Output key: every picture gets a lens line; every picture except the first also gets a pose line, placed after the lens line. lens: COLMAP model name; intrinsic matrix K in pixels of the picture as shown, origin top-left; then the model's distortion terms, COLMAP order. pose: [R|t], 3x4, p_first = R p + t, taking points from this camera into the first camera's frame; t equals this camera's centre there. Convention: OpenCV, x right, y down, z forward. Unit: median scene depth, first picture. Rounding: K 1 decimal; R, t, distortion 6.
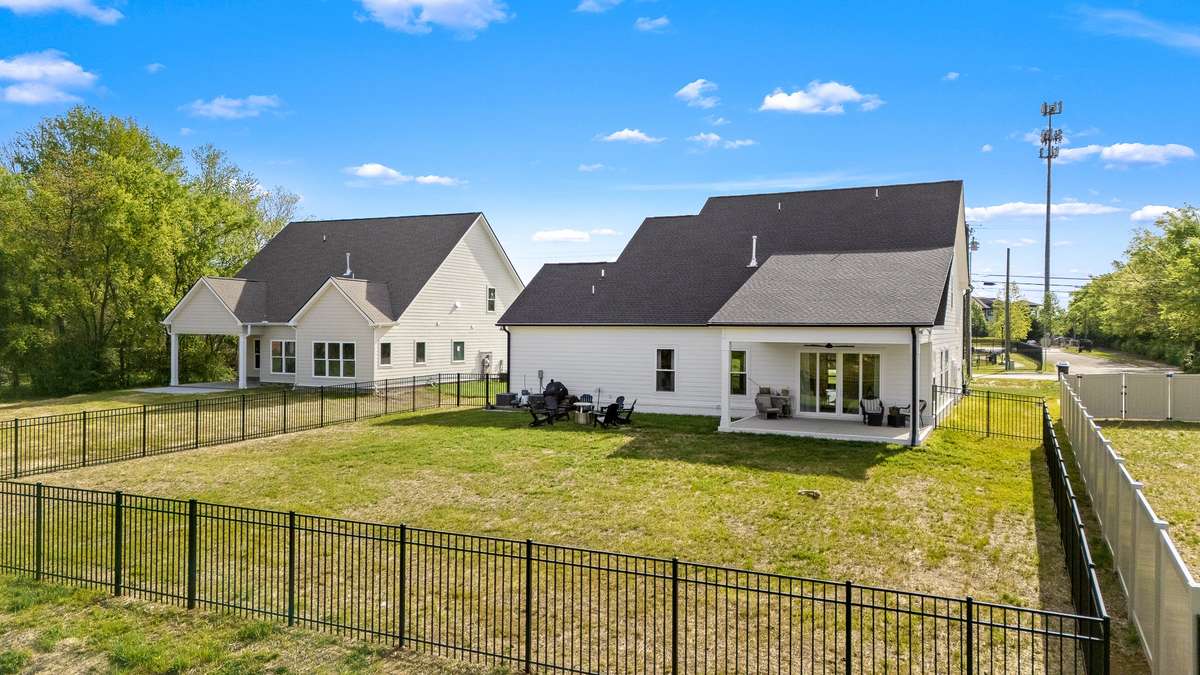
lens RADIAL K [[860.0, 0, 600.2], [0, 860.0, 333.6], [0, 0, 1]] dist [0.000239, -0.001001]
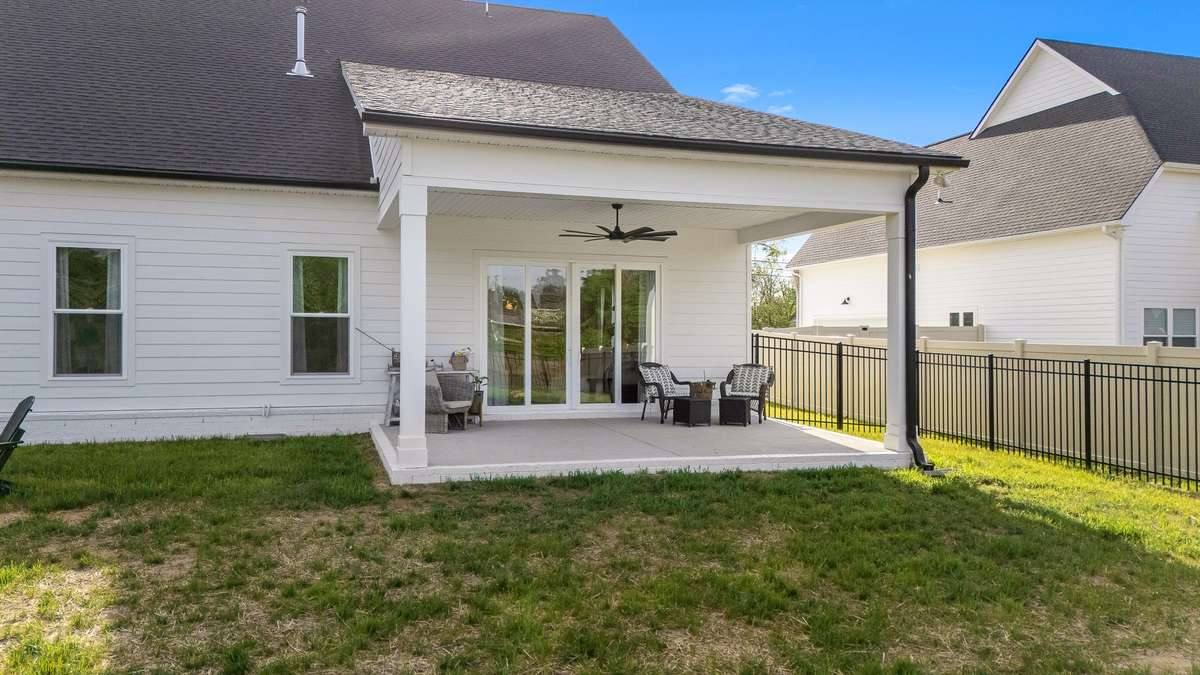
lens RADIAL K [[860.0, 0, 600.4], [0, 860.0, 333.9], [0, 0, 1]] dist [0.000239, -0.001001]
pose [[0.716124, -0.002002, 0.697970, -0.014812], [0.004642, 0.999987, -0.001895, 0.055136], [-0.697958, 0.004597, 0.716124, 0.647511]]
